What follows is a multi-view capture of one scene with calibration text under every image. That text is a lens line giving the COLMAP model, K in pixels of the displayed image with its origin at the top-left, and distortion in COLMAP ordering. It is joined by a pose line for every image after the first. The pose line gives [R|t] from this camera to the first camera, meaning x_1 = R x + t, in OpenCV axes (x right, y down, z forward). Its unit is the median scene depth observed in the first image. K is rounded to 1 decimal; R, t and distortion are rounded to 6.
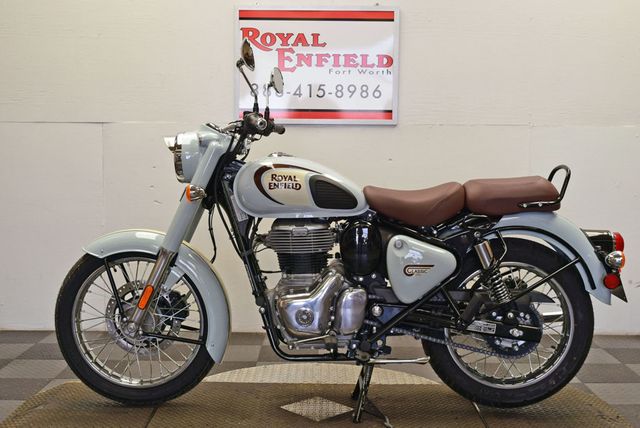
lens RADIAL K [[799.8, 0, 320.0], [0, 799.8, 214.0], [0, 0, 1]] dist [0.009118, -0.017241]
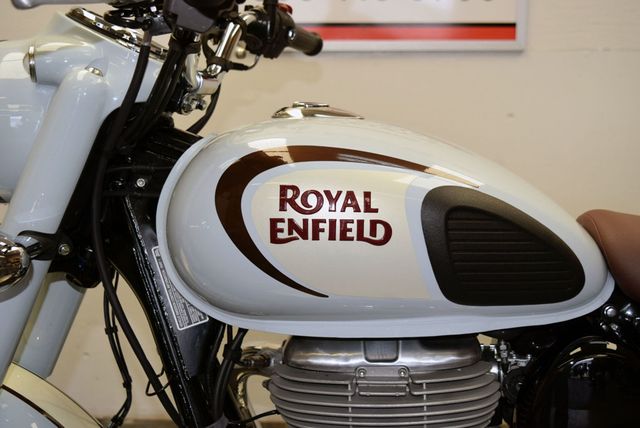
lens RADIAL K [[799.8, 0, 320.0], [0, 799.8, 214.0], [0, 0, 1]] dist [0.009118, -0.017241]
pose [[0.999404, -0.004297, -0.034238, -0.036980], [0.006353, 0.998168, 0.060166, -0.054442], [0.033917, -0.060348, 0.997601, 0.707766]]
